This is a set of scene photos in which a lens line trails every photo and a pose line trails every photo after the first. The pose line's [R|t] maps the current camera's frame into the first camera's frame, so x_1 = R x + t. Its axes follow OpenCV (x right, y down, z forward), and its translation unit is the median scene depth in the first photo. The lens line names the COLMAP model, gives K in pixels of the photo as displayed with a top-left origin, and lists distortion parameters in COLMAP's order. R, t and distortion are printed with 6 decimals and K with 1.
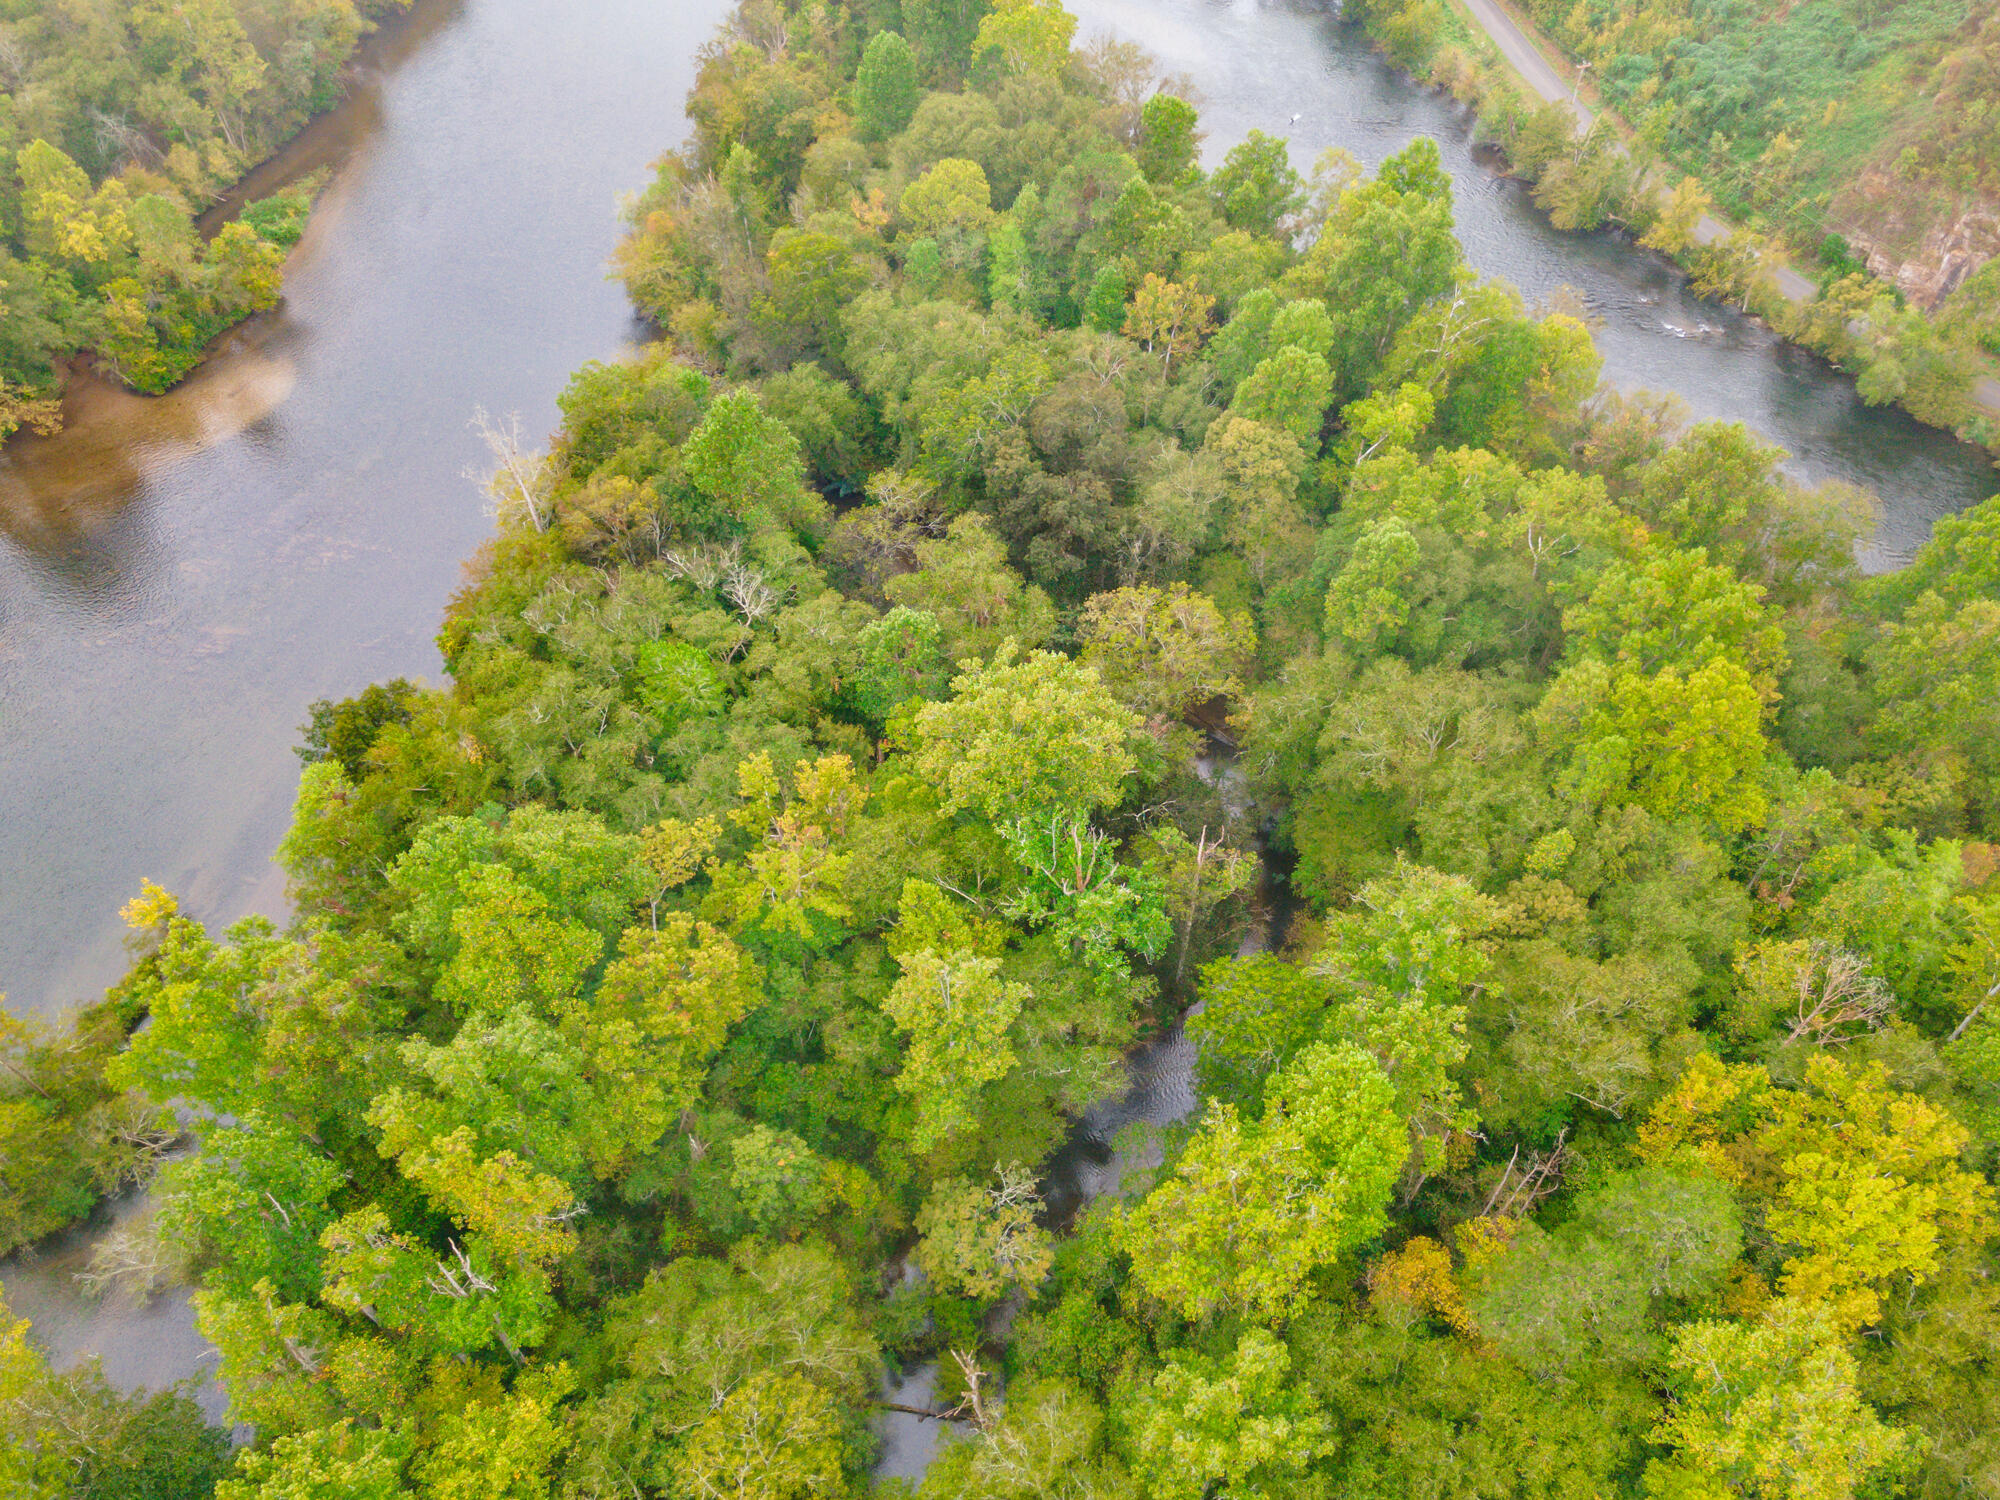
lens RADIAL K [[1461.1, 0, 1011.2], [0, 1461.1, 750.9], [0, 0, 1]] dist [0.022929, 0.041491]
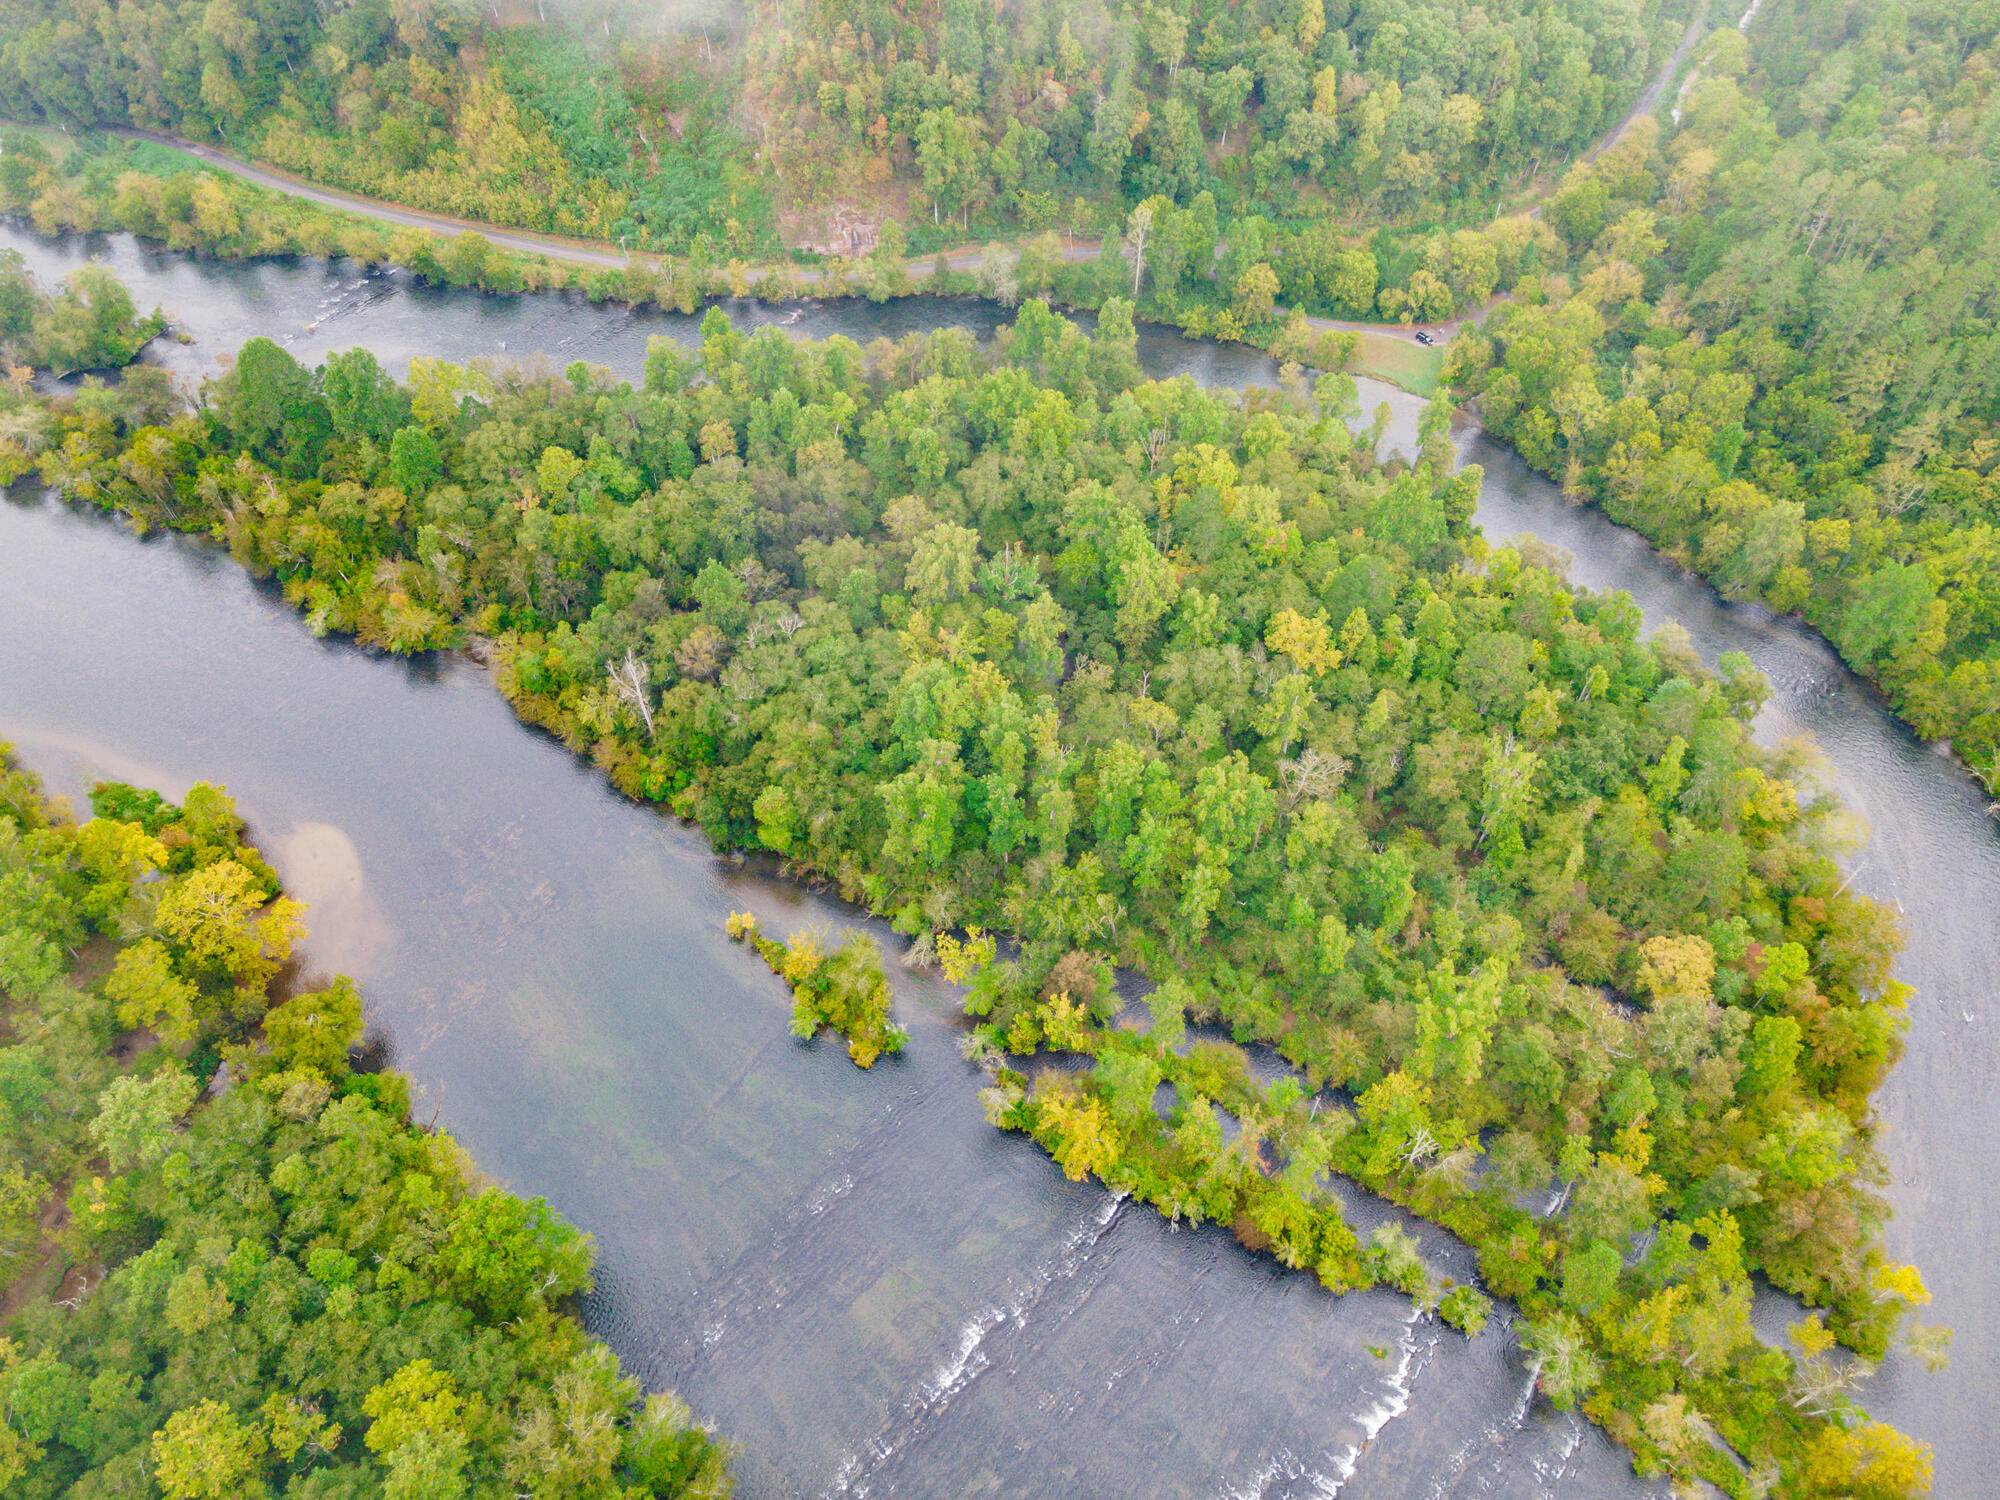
lens RADIAL K [[1461.1, 0, 1009.3], [0, 1461.1, 751.4], [0, 0, 1]] dist [0.022929, 0.041491]
pose [[0.454416, -0.681934, 0.573125, -1.435633], [0.674363, 0.683725, 0.278845, -0.370025], [-0.582014, 0.259783, 0.770567, -0.823526]]
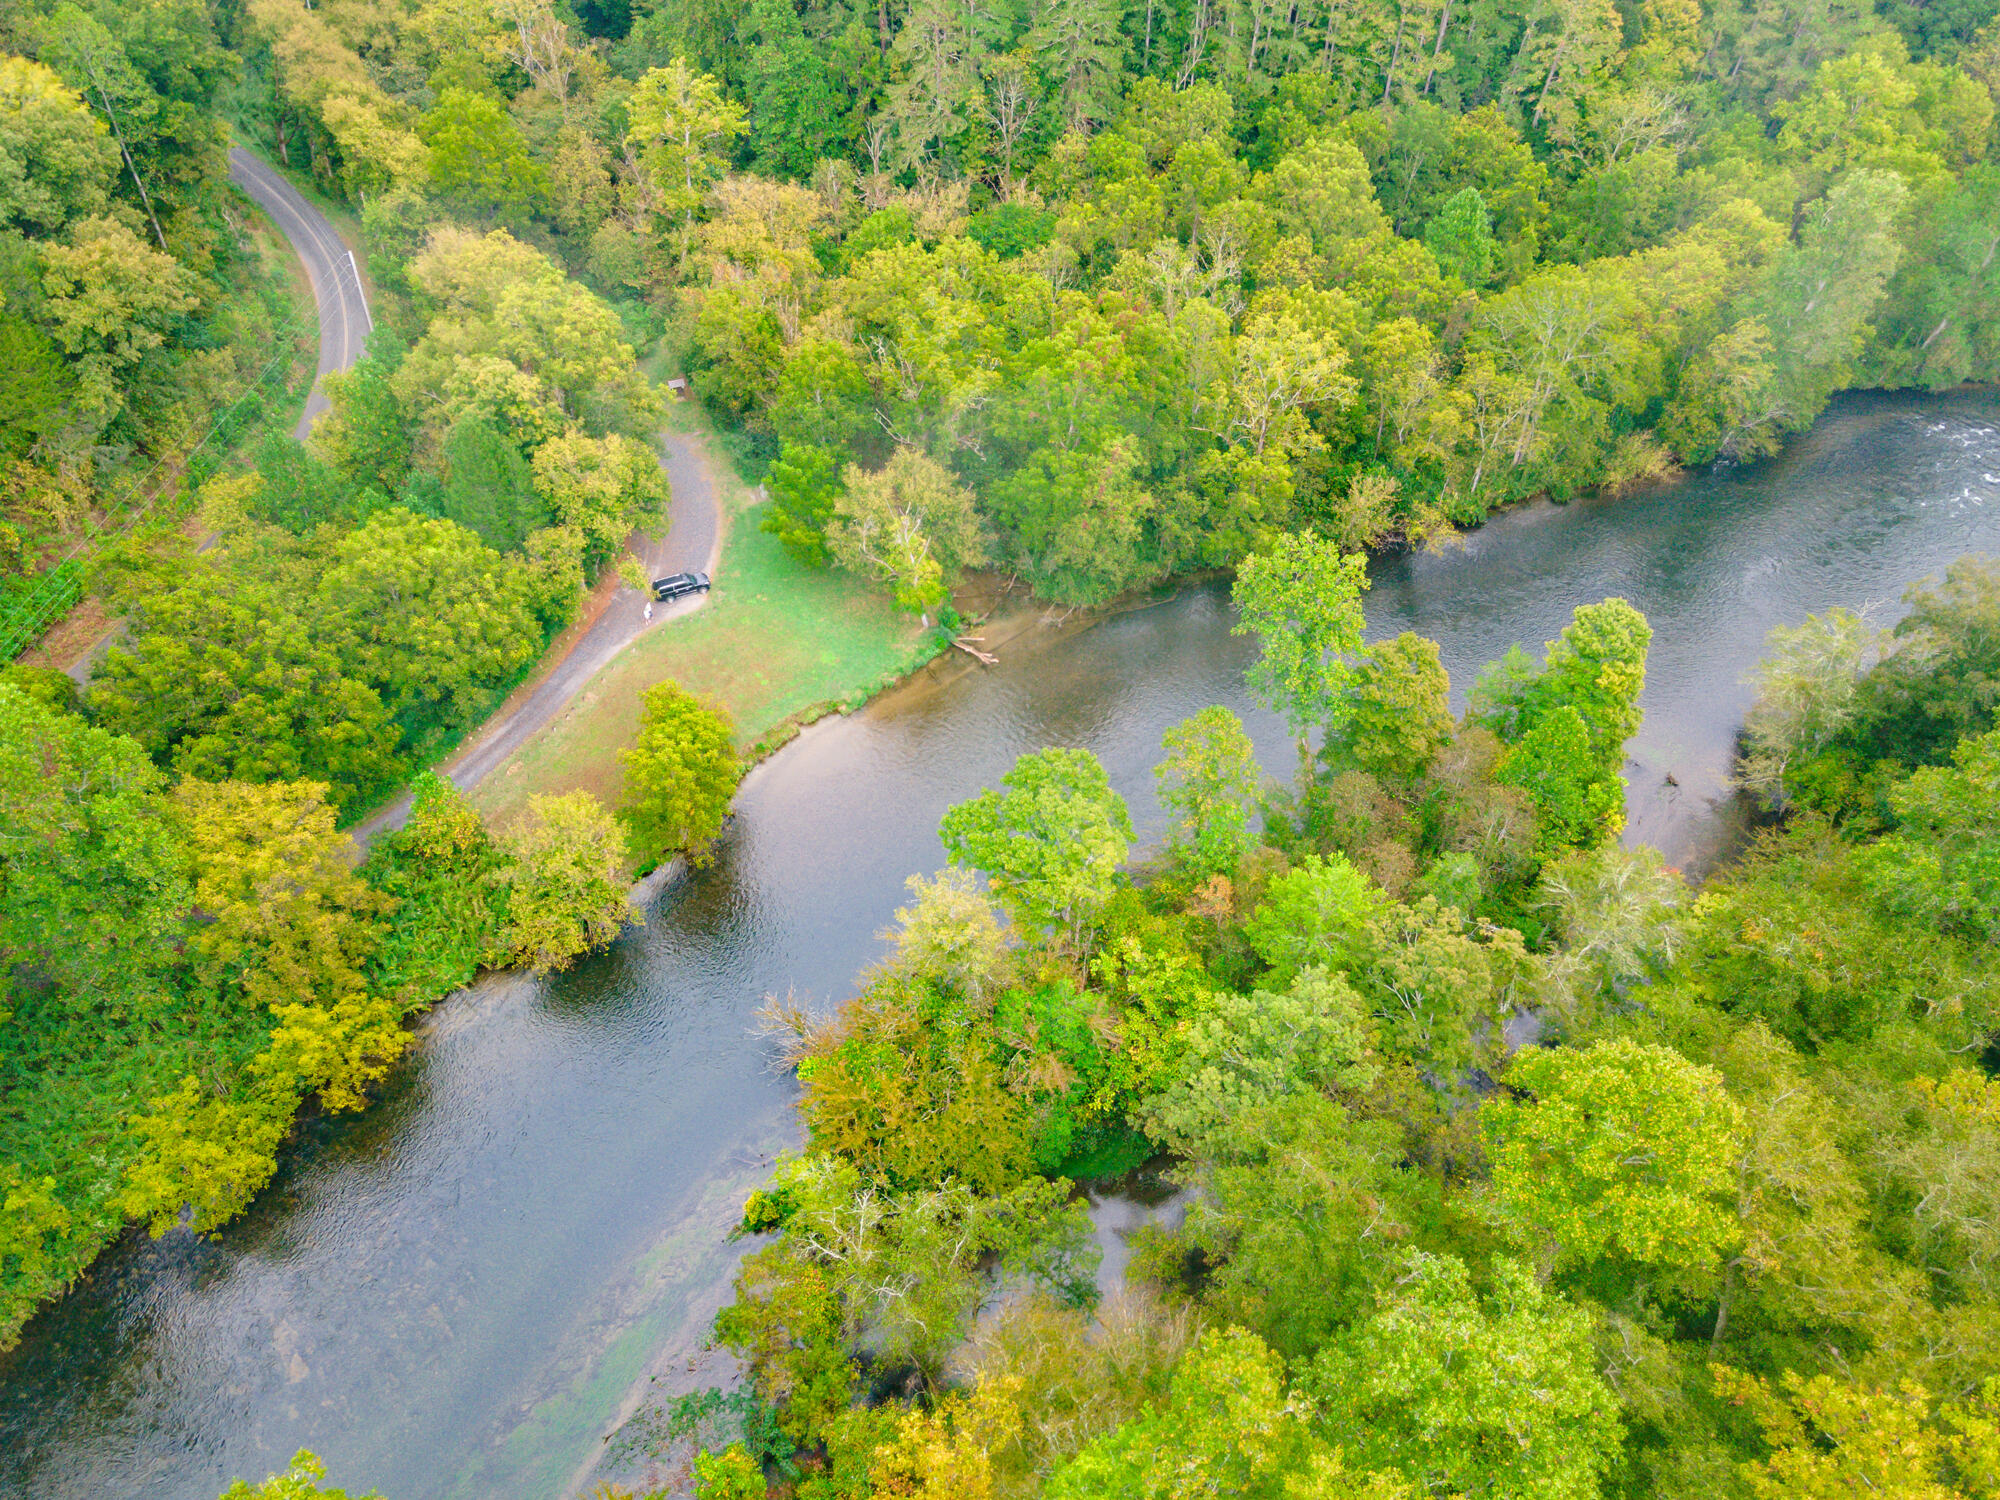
lens RADIAL K [[1461.1, 0, 1005.3], [0, 1461.1, 759.6], [0, 0, 1]] dist [0.022929, 0.041491]
pose [[-0.757463, -0.471162, 0.451946, 0.545937], [0.484095, 0.059154, 0.873014, -0.301356], [-0.438066, 0.880061, 0.183280, 0.584577]]
